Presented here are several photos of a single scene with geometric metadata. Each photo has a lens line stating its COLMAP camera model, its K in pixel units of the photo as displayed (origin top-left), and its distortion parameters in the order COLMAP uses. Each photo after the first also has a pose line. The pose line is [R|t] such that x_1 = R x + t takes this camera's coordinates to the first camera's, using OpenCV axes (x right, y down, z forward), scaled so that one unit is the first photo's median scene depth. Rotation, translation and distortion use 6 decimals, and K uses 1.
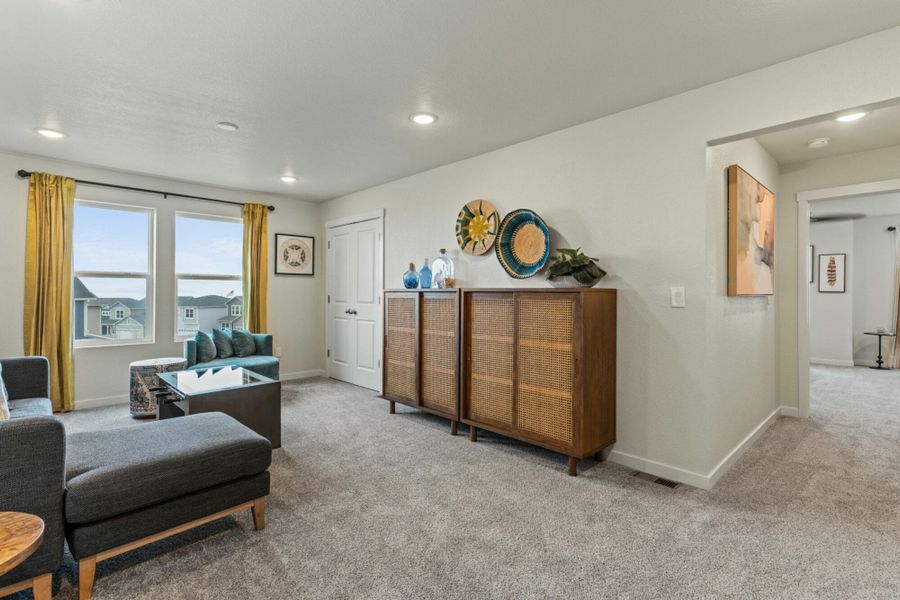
lens RADIAL K [[420.5, 0, 448.7], [0, 420.5, 290.2], [0, 0, 1]] dist [-0.002376, 0.000604]
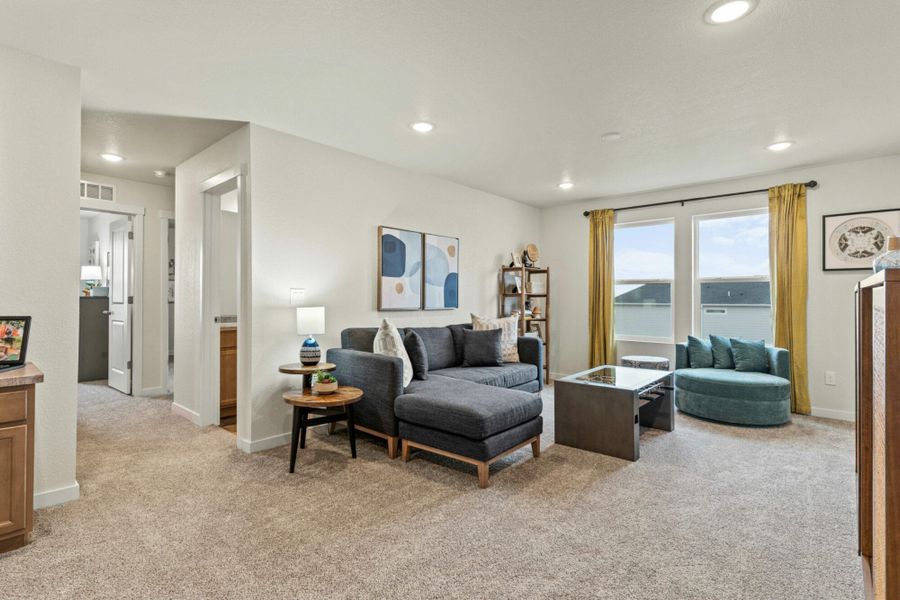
lens RADIAL K [[431.7, 0, 443.6], [0, 431.7, 295.2], [0, 0, 1]] dist [-0.012790, -0.000333]
pose [[0.074976, -0.005031, -0.997173, 0.338504], [0.008349, 0.999955, -0.004418, 0.002337], [0.997150, -0.007994, 0.075015, 0.332199]]
